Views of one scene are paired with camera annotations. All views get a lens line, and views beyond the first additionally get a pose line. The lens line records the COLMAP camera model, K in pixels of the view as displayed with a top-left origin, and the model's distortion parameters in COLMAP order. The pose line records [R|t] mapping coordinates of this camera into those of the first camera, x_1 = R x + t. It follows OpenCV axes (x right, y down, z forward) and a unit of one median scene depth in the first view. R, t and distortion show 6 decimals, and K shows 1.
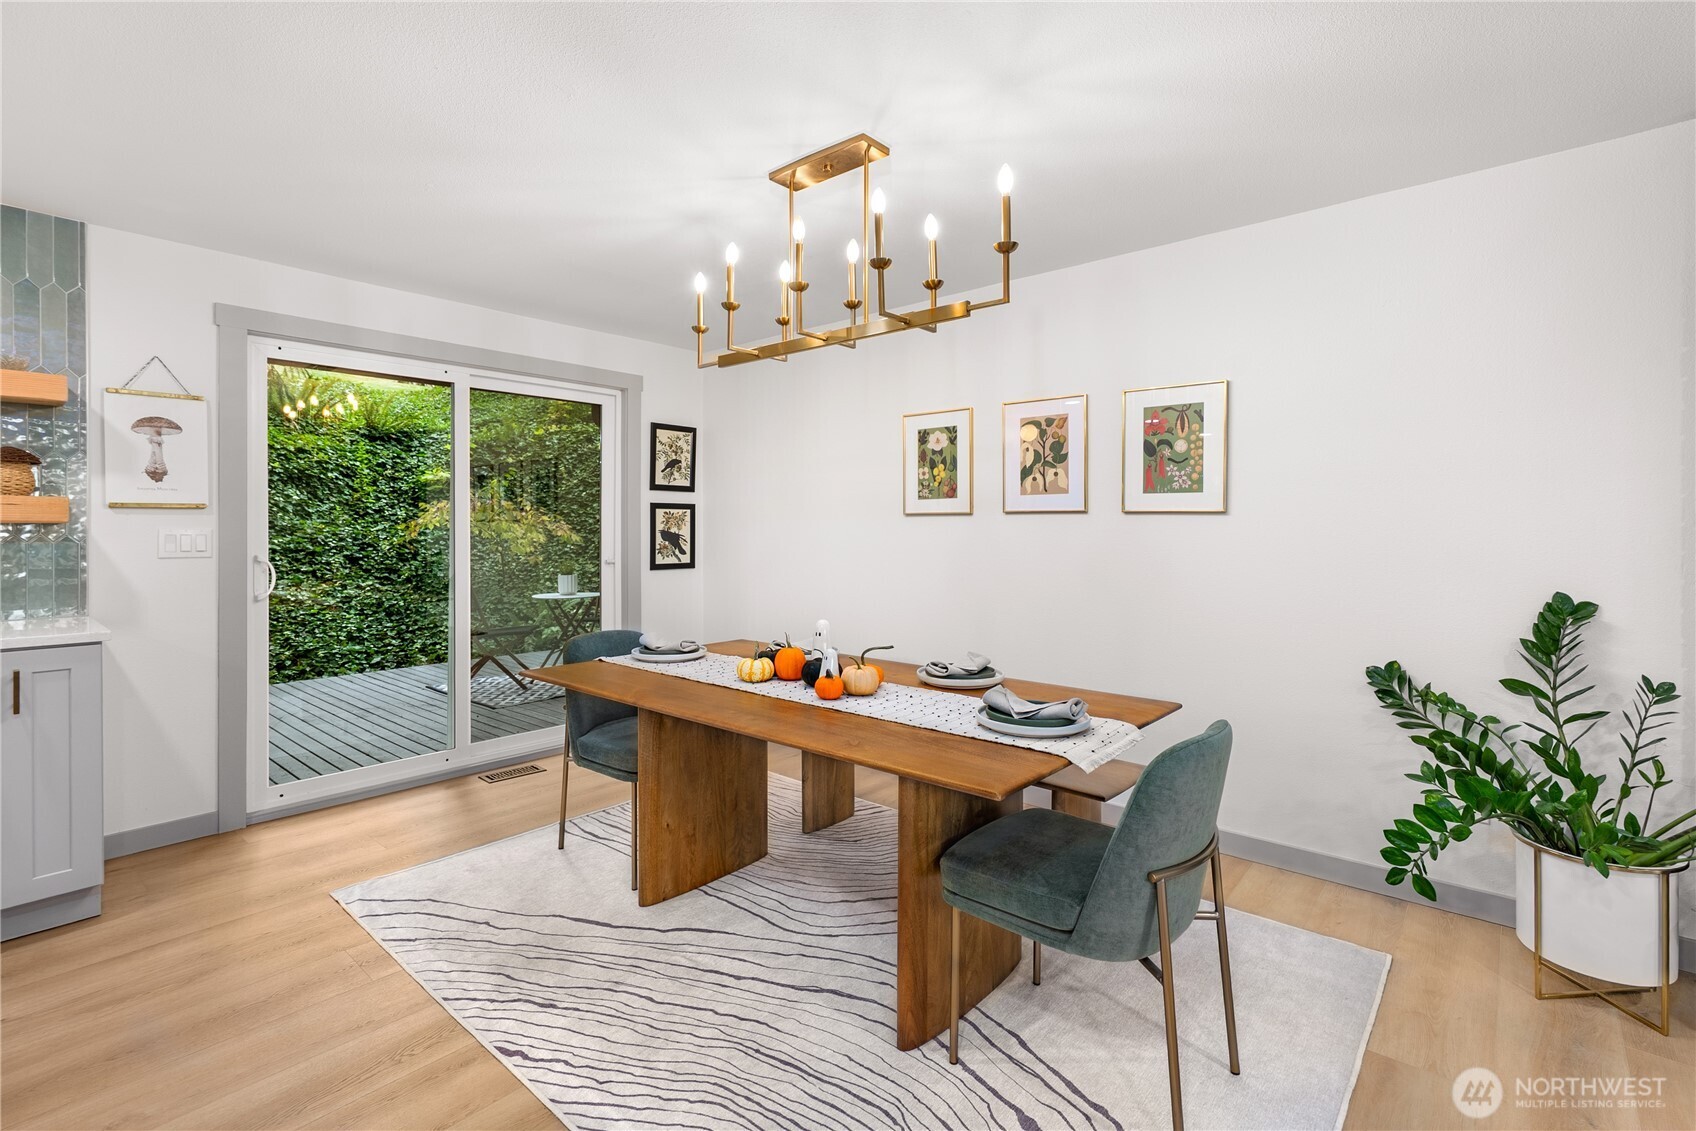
lens RADIAL K [[772.7, 0, 836.3], [0, 772.7, 519.8], [0, 0, 1]] dist [-0.006309, 0.003461]
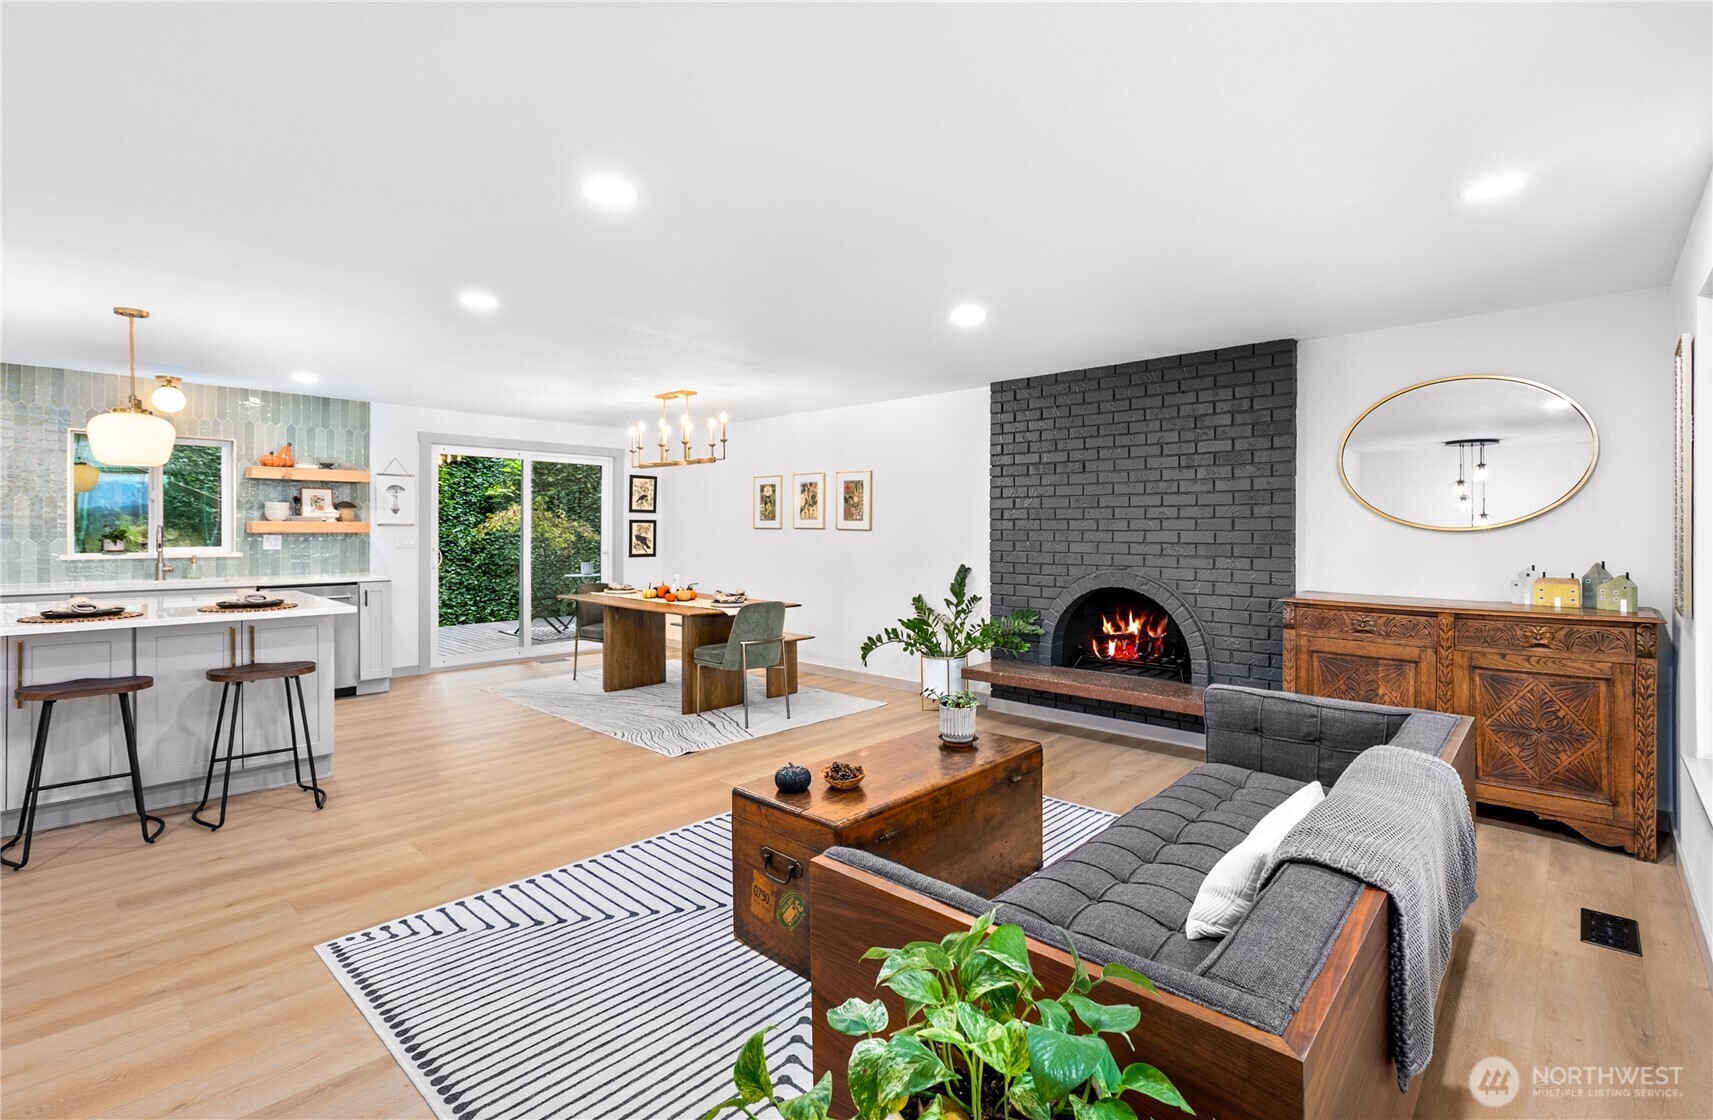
lens RADIAL K [[784.2, 0, 860.8], [0, 784.2, 521.3], [0, 0, 1]] dist [-0.013538, -0.000151]
pose [[0.999786, 0.004109, -0.020265, 0.330534], [-0.004020, 0.999982, 0.004449, -0.028484], [0.020283, -0.004367, 0.999785, -0.797687]]
